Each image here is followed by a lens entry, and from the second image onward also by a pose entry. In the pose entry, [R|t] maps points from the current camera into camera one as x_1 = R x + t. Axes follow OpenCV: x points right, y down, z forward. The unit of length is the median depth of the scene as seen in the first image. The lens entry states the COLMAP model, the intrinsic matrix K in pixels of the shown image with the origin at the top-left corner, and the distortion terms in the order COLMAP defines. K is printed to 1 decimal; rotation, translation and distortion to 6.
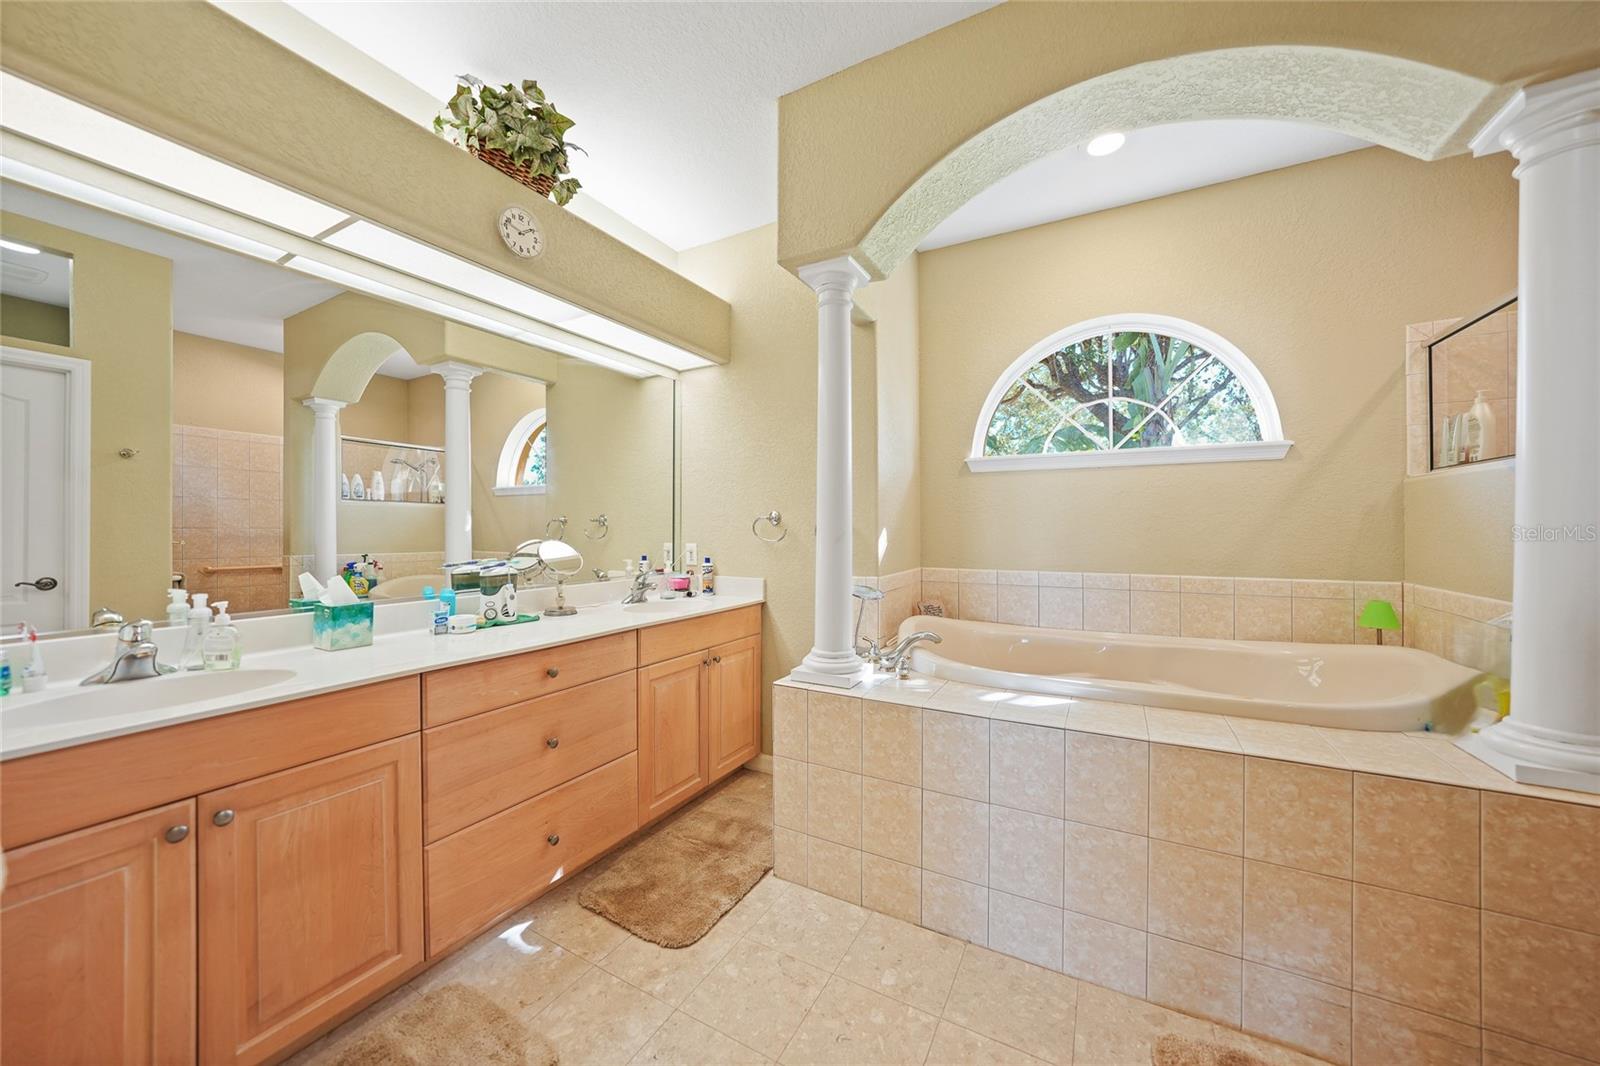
lens RADIAL K [[560.7, 0, 802.5], [0, 560.7, 526.0], [0, 0, 1]] dist [-0.018393, 0.000077]
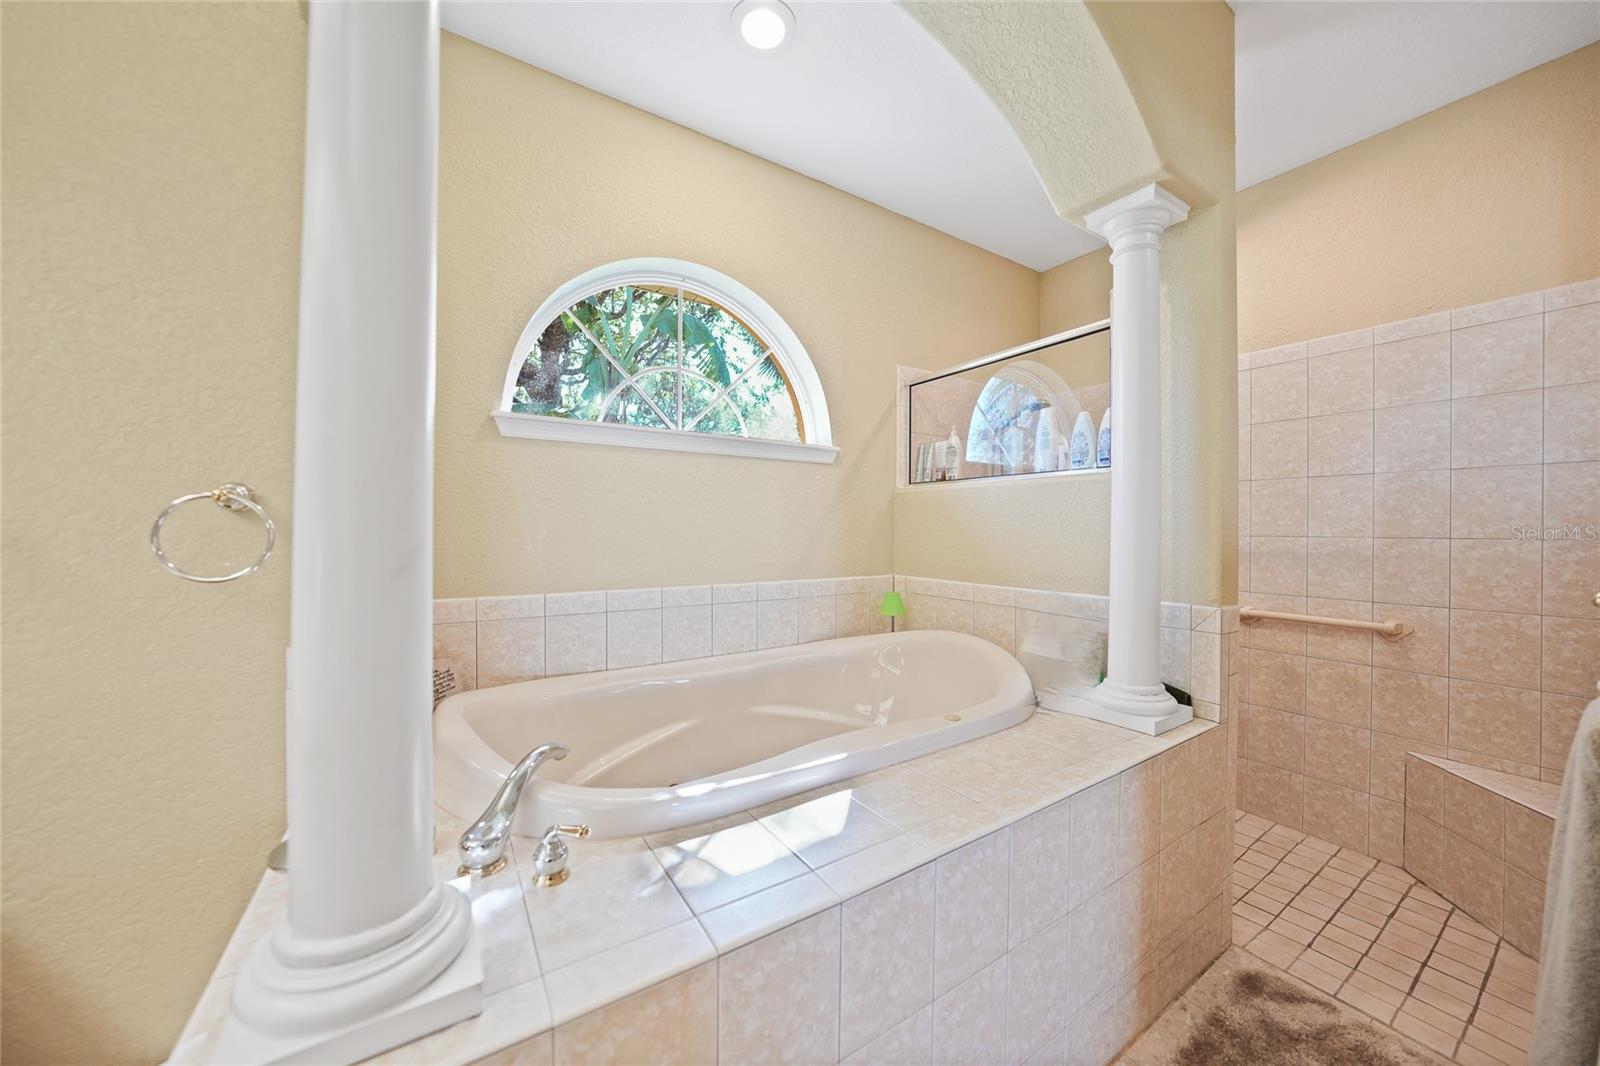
lens RADIAL K [[560.7, 0, 802.5], [0, 560.7, 526.0], [0, 0, 1]] dist [-0.018393, 0.000077]
pose [[0.450024, 0.005172, 0.893002, -0.114339], [-0.015545, 0.999877, 0.002043, -0.004435], [-0.892881, -0.014801, 0.450049, 0.628761]]
